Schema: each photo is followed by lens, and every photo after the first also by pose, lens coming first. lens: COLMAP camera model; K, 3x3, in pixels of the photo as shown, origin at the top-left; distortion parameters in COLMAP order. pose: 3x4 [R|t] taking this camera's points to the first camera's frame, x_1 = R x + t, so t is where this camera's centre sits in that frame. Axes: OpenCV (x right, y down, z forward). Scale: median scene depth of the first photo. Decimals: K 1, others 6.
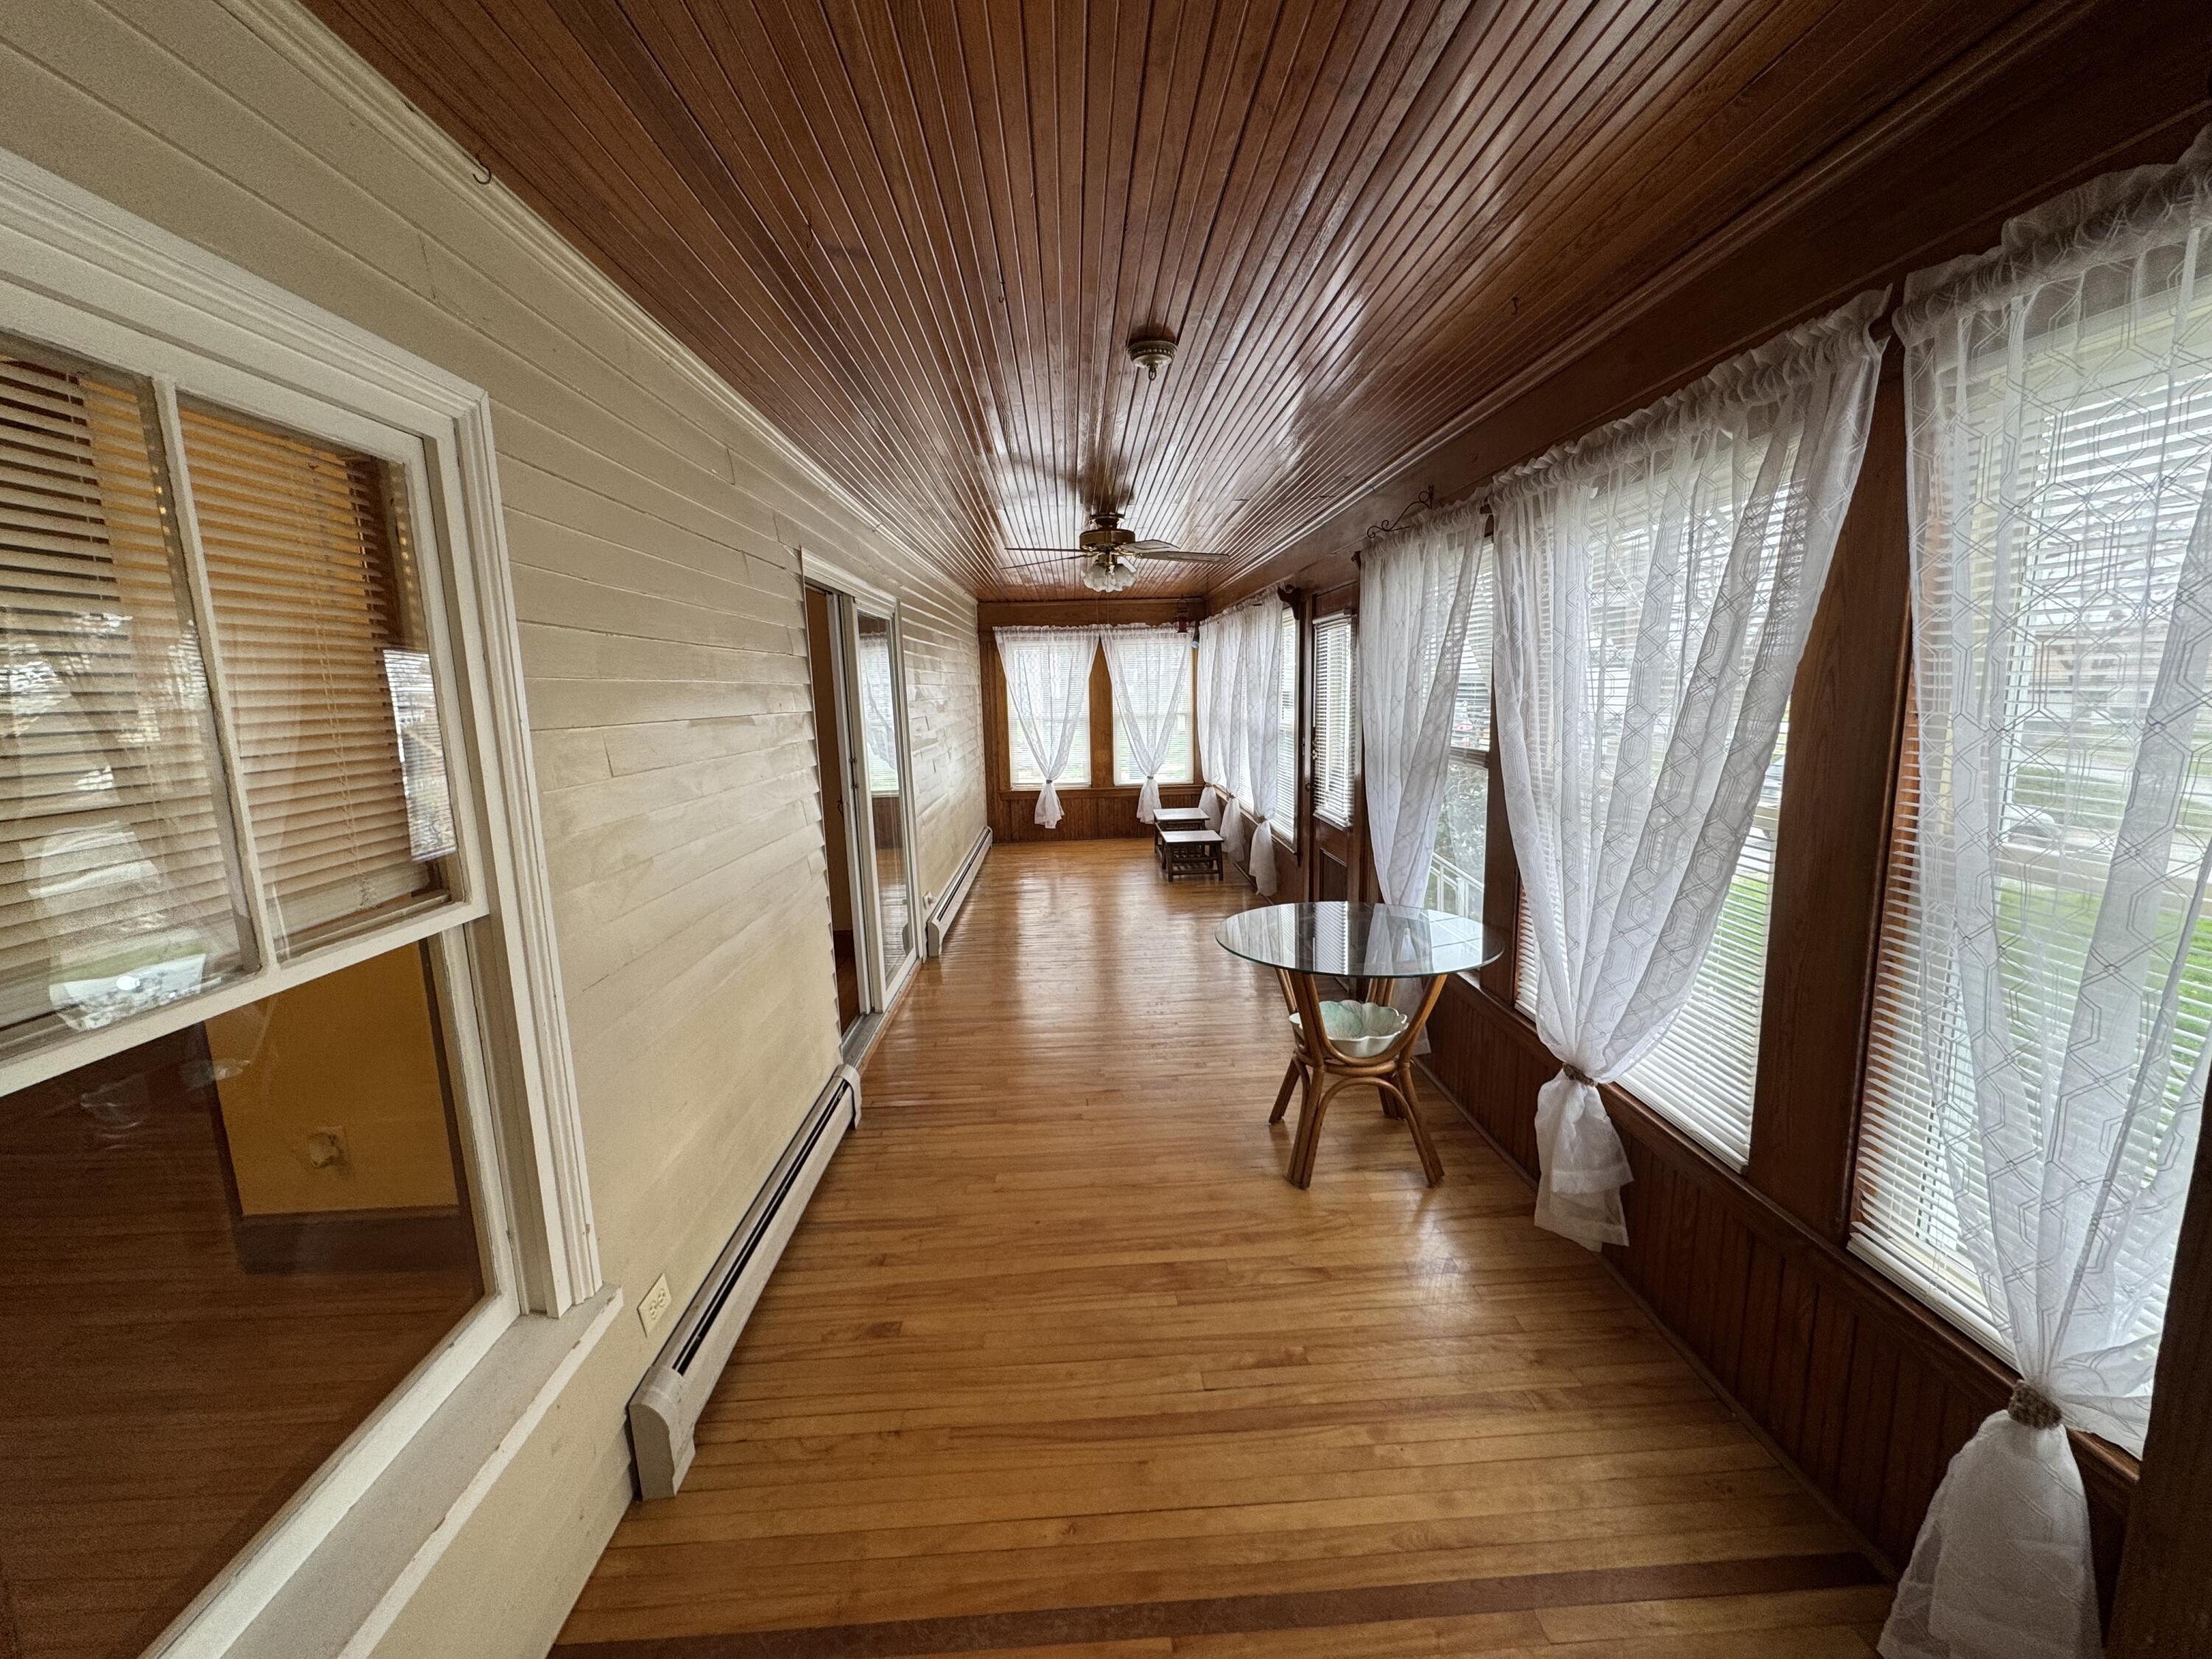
lens RADIAL K [[882.9, 0, 1107.6], [0, 882.9, 827.4], [0, 0, 1]] dist [-0.000308, -0.000330]
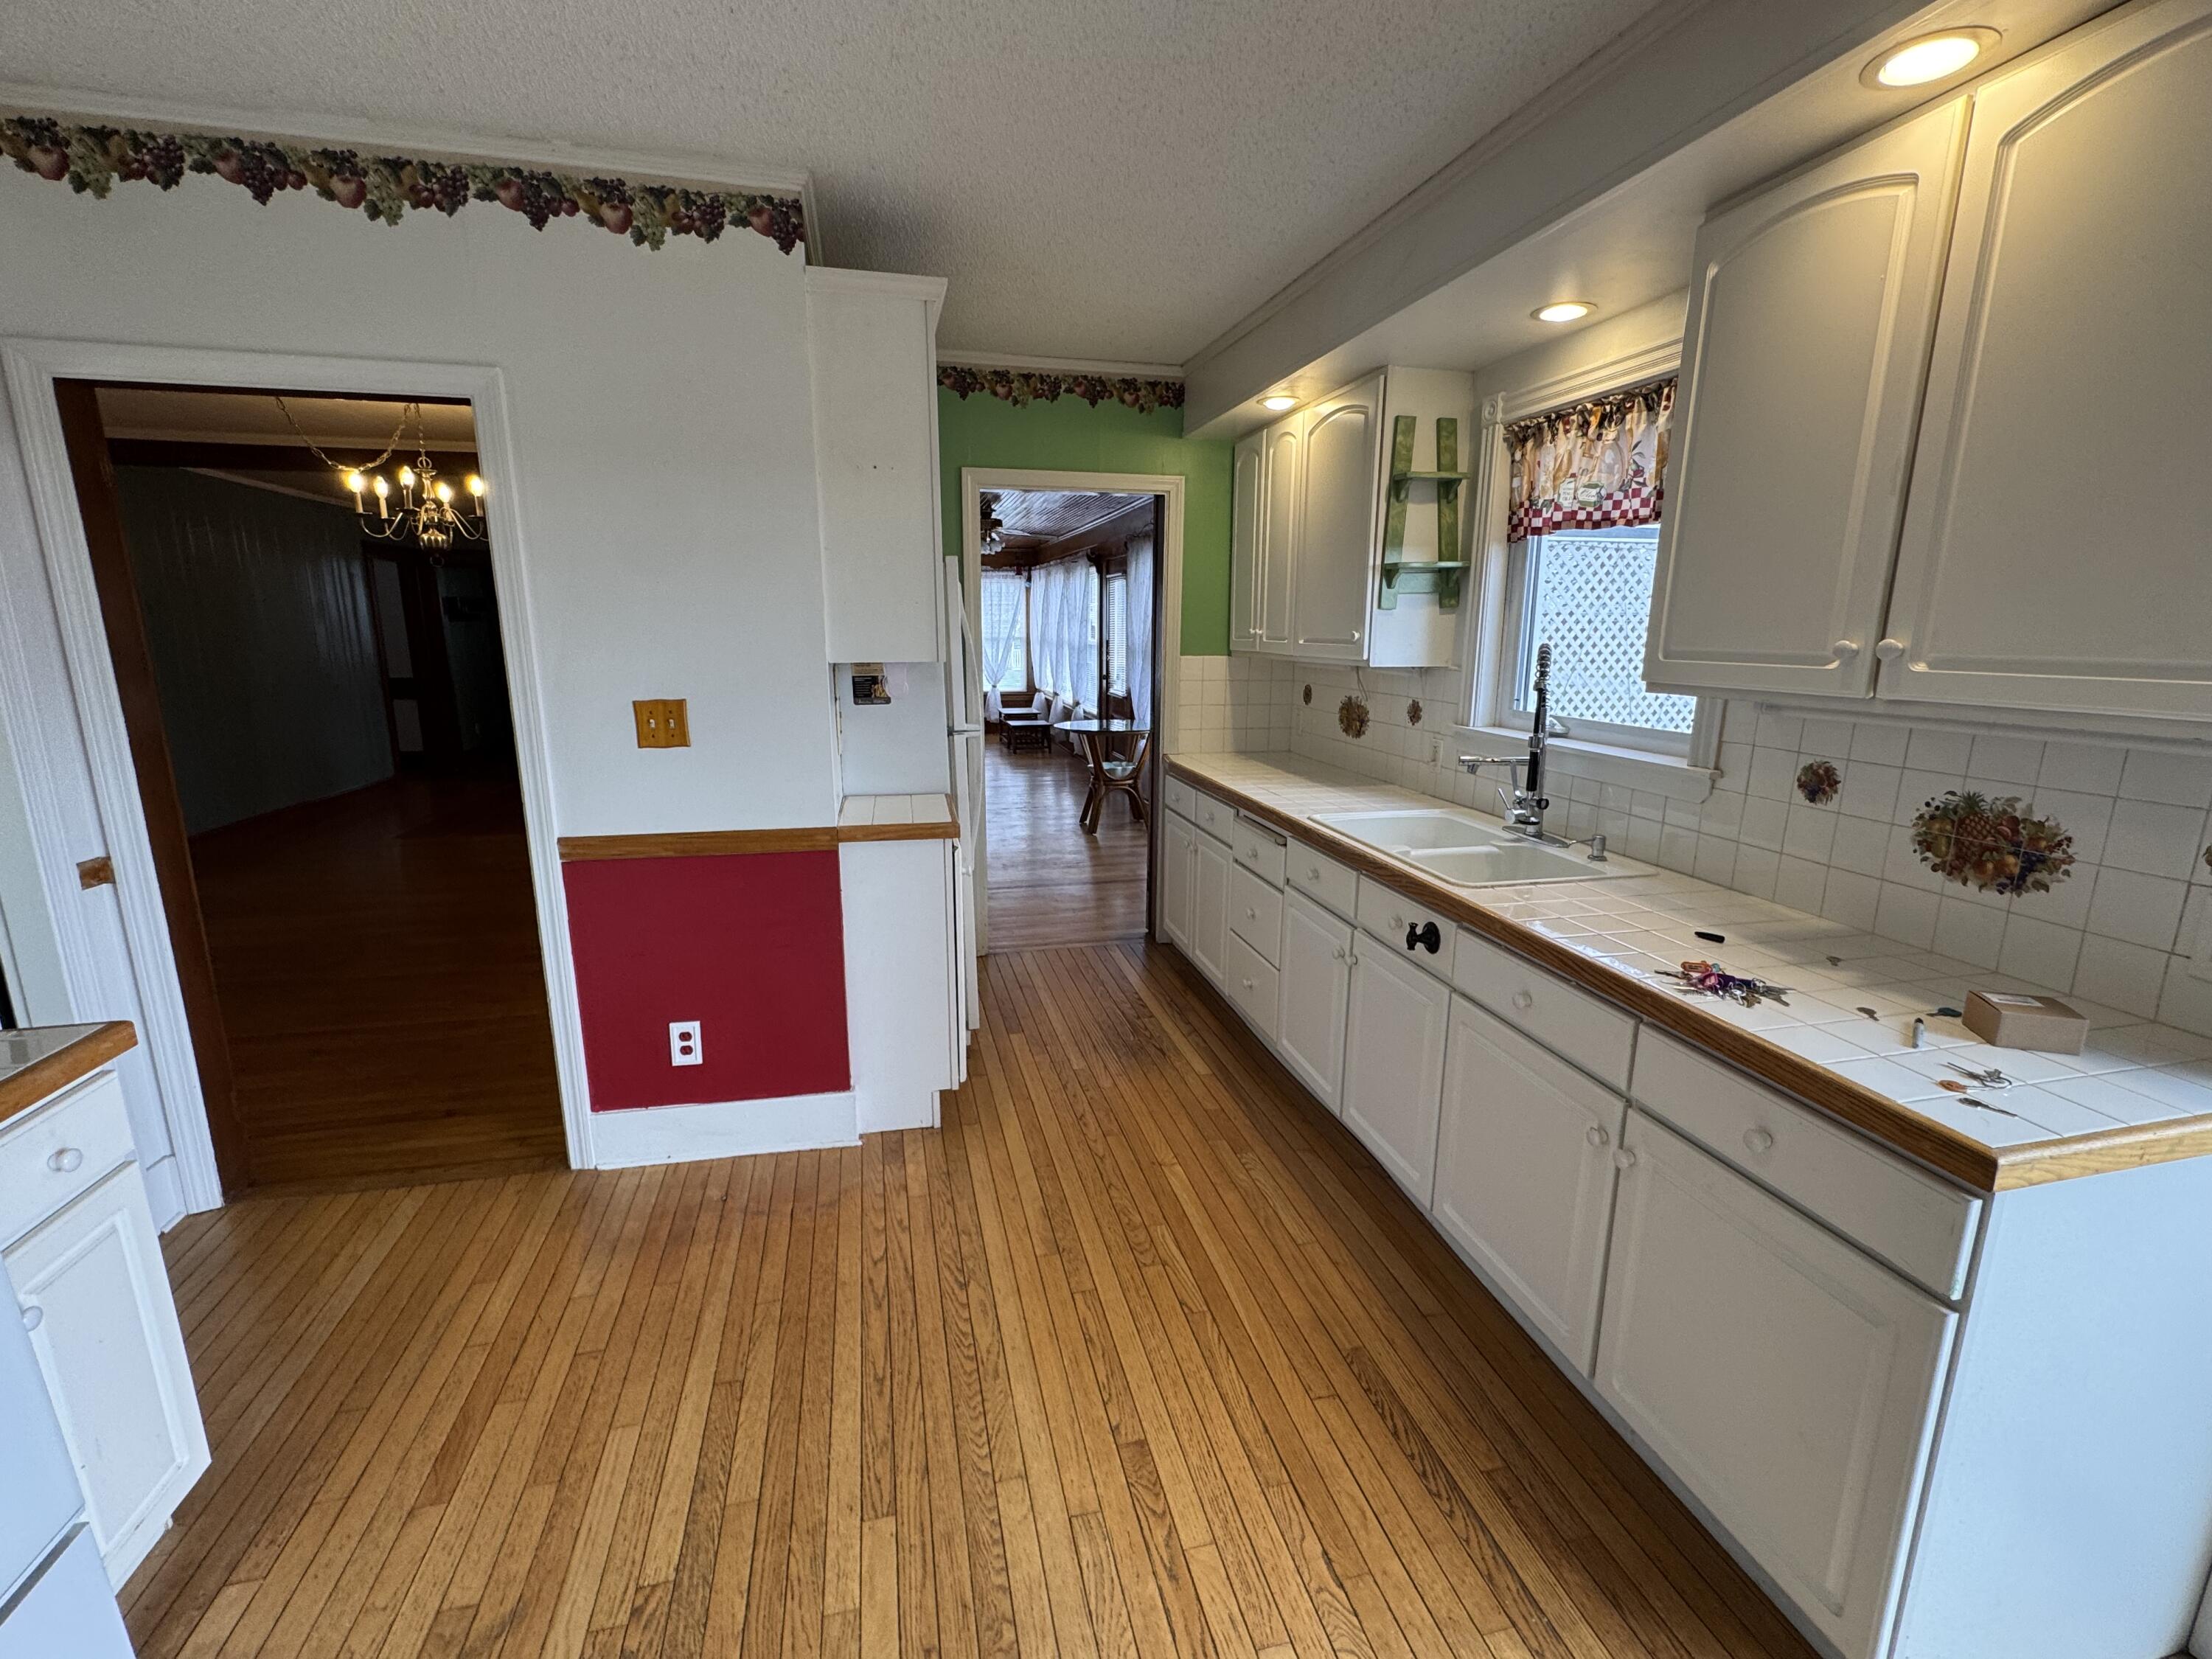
lens RADIAL K [[963.2, 0, 1105.5], [0, 963.2, 826.4], [0, 0, 1]] dist [-0.003941, 0.000202]
pose [[0.980794, -0.012296, 0.194660, -0.085930], [0.002969, 0.998837, 0.048133, 0.101299], [-0.195025, -0.046630, 0.979689, -0.537283]]
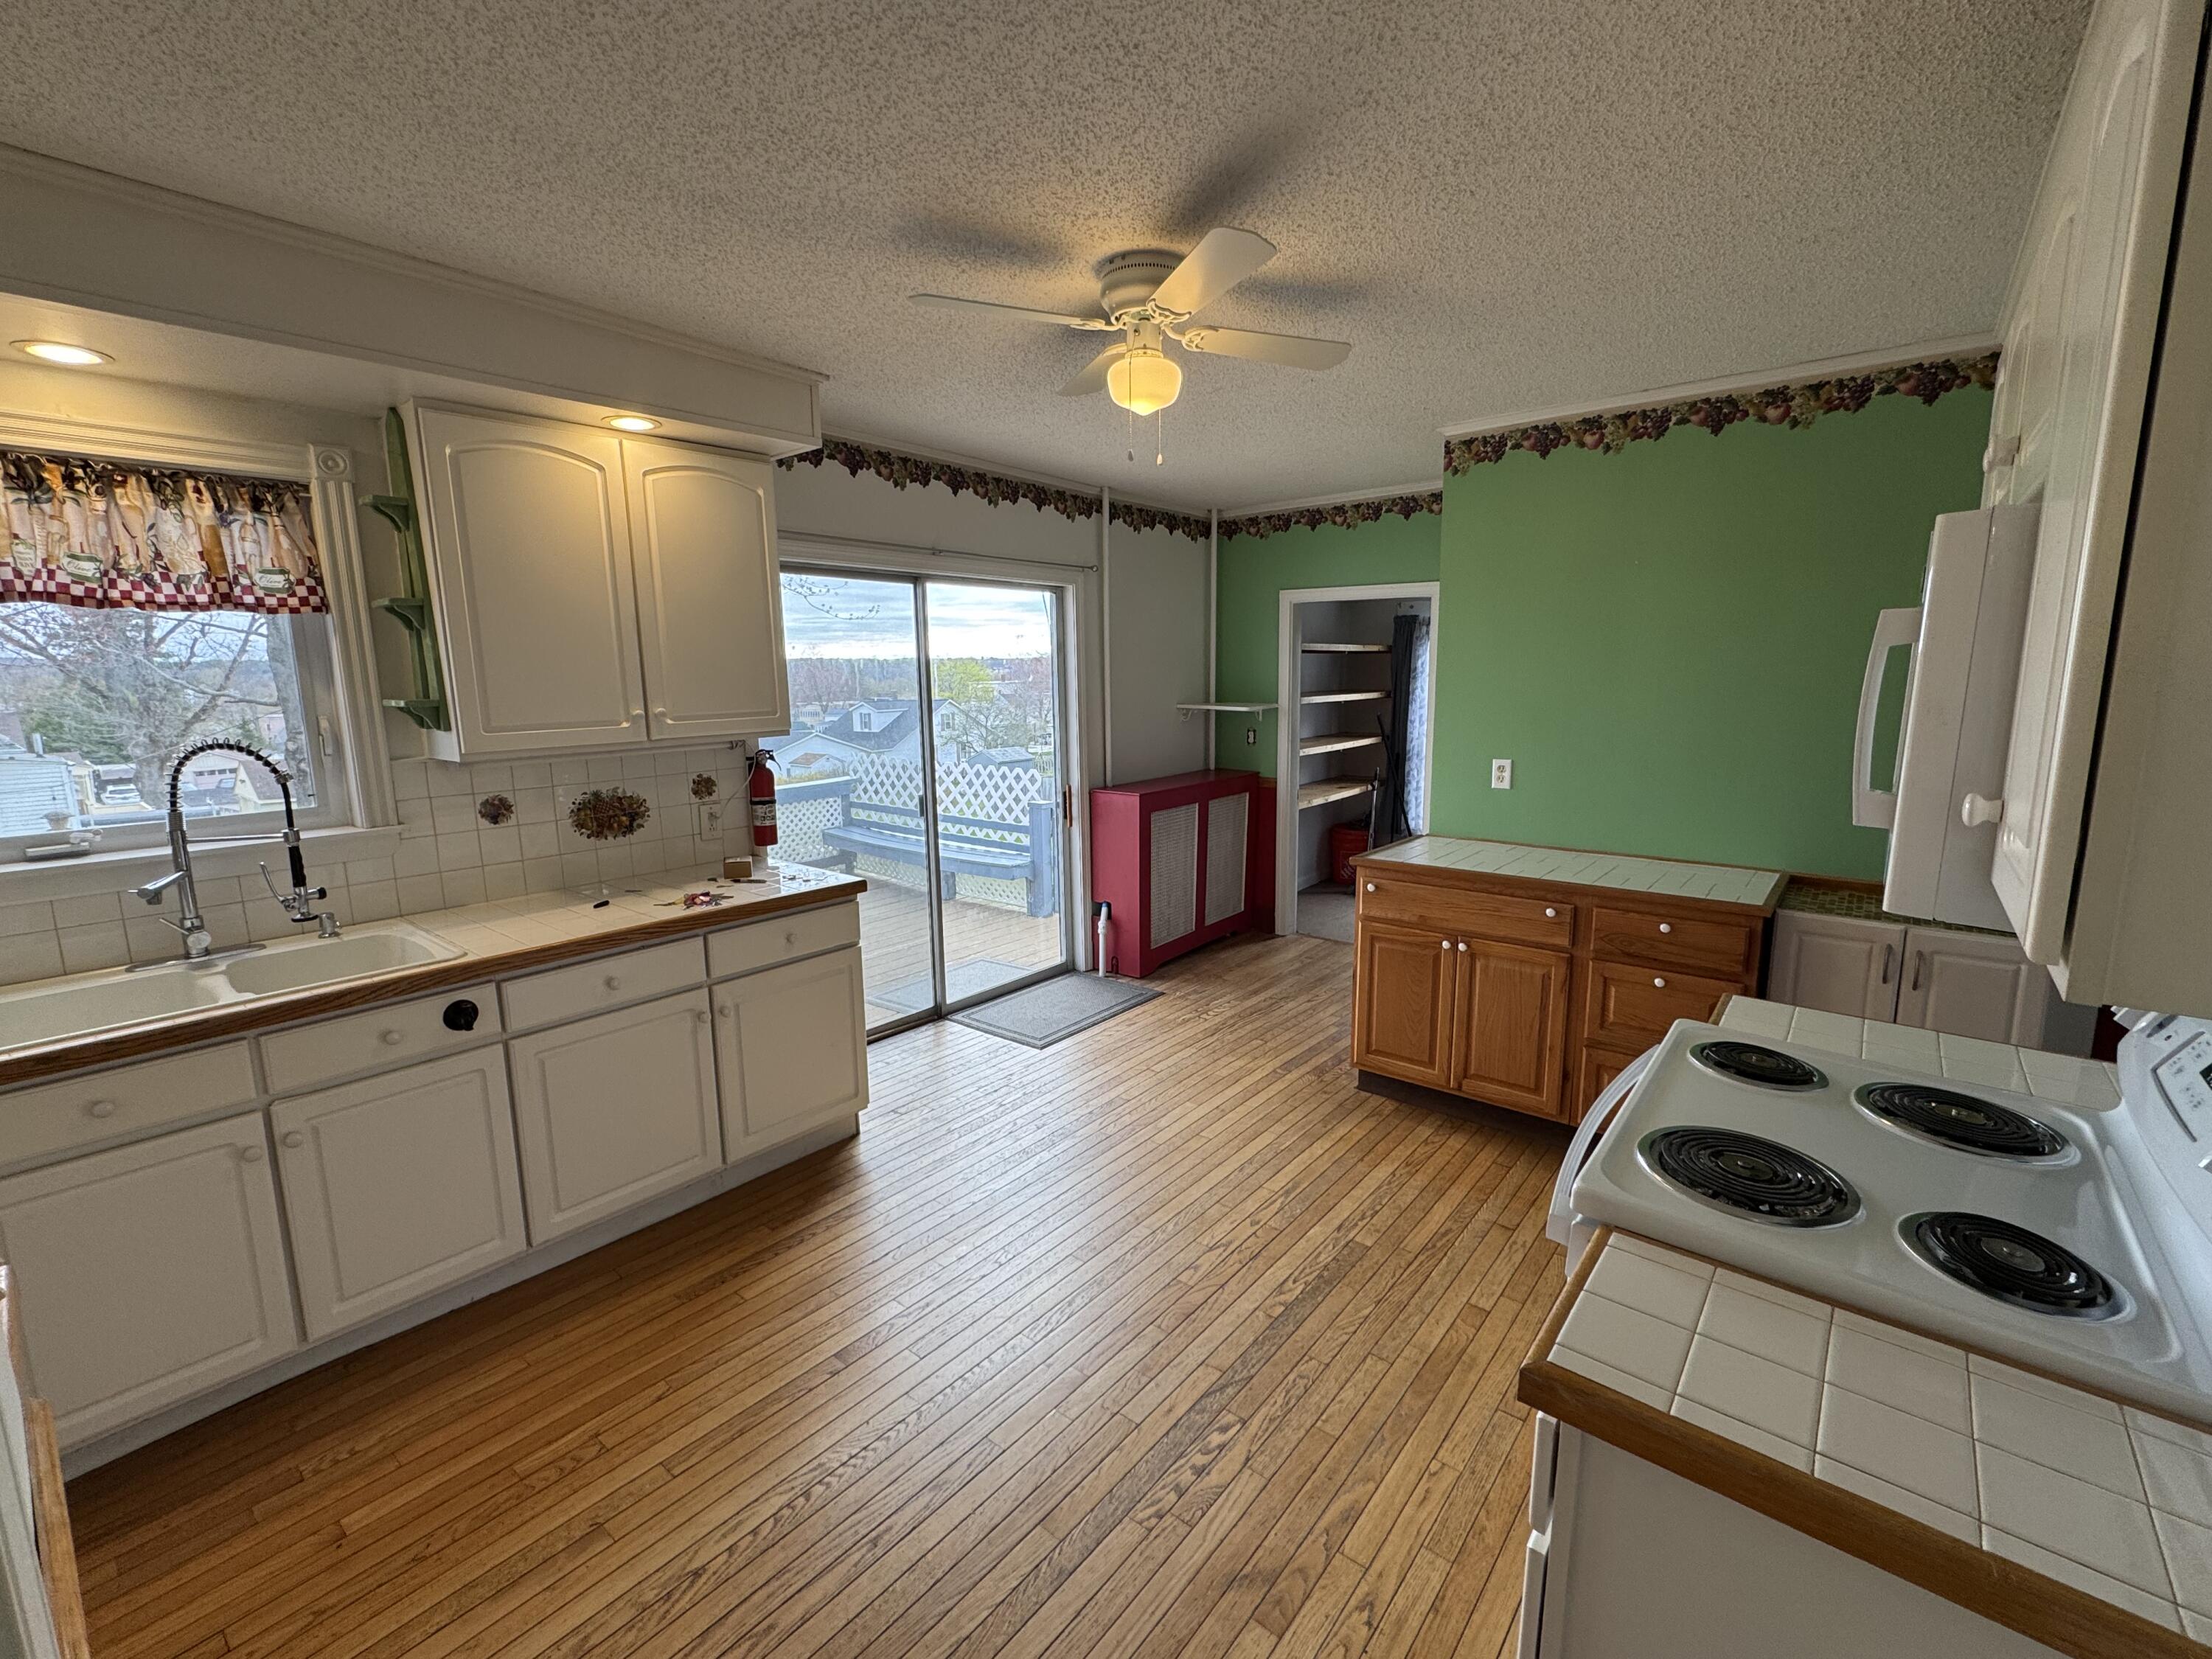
lens RADIAL K [[960.2, 0, 1104.6], [0, 960.2, 831.9], [0, 0, 1]] dist [-0.000787, 0.000126]
pose [[-0.745125, -0.083453, 0.661683, -0.281890], [0.134747, 0.952841, 0.271914, 0.038479], [-0.653170, 0.291770, -0.698741, -0.201097]]
